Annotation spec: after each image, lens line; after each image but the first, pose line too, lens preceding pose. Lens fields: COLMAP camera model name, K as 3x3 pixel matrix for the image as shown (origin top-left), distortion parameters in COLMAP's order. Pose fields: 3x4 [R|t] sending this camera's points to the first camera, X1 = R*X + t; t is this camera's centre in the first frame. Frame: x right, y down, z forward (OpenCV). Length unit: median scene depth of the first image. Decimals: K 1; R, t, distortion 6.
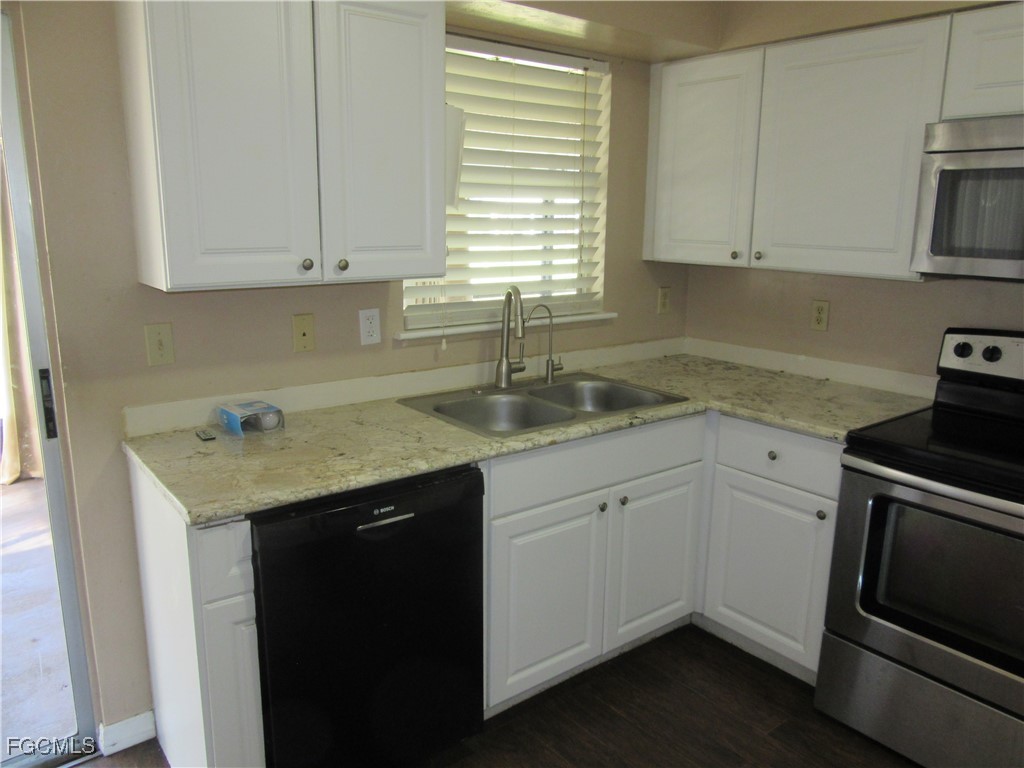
lens RADIAL K [[751.9, 0, 513.0], [0, 751.9, 381.3], [0, 0, 1]] dist [-0.038539, 0.016670]
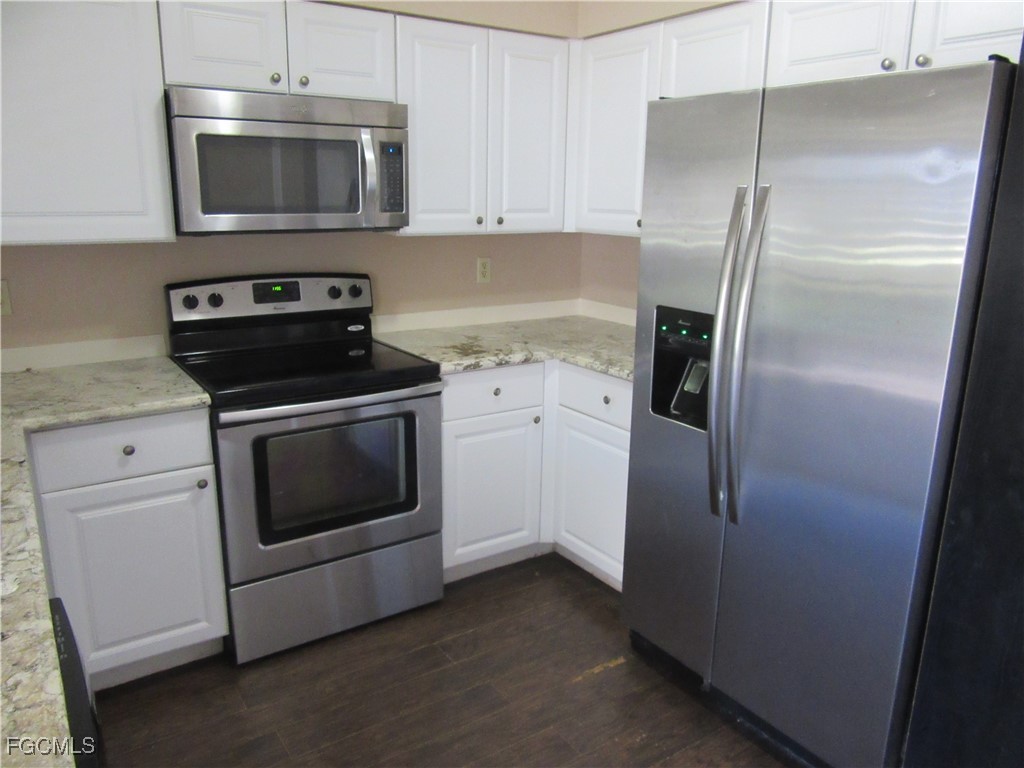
lens RADIAL K [[751.9, 0, 509.4], [0, 751.9, 386.2], [0, 0, 1]] dist [-0.038539, 0.016670]
pose [[0.074616, -0.257545, 0.963381, -0.437511], [0.207523, 0.948934, 0.237610, -0.086709], [-0.975380, 0.182194, 0.124252, 0.423322]]
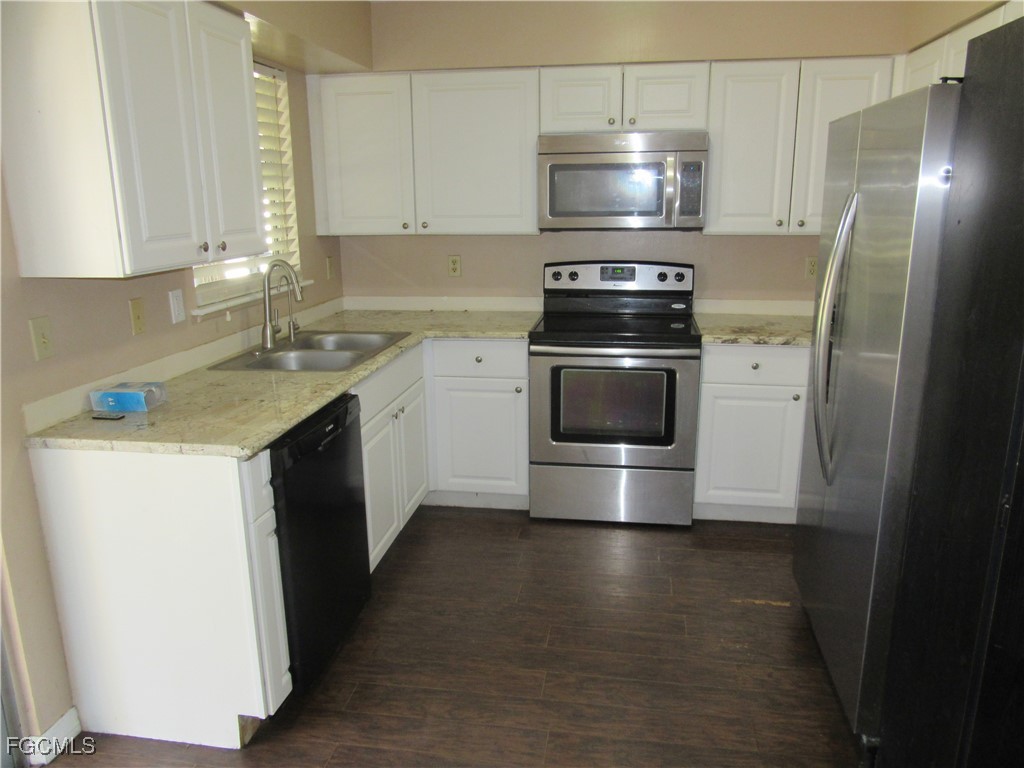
lens RADIAL K [[751.9, 0, 503.7], [0, 751.9, 380.9], [0, 0, 1]] dist [-0.038539, 0.016670]
pose [[0.737621, -0.182802, 0.649999, -0.564521], [0.167609, 0.982096, 0.085996, 0.021310], [-0.654081, 0.045513, 0.755054, -0.136707]]
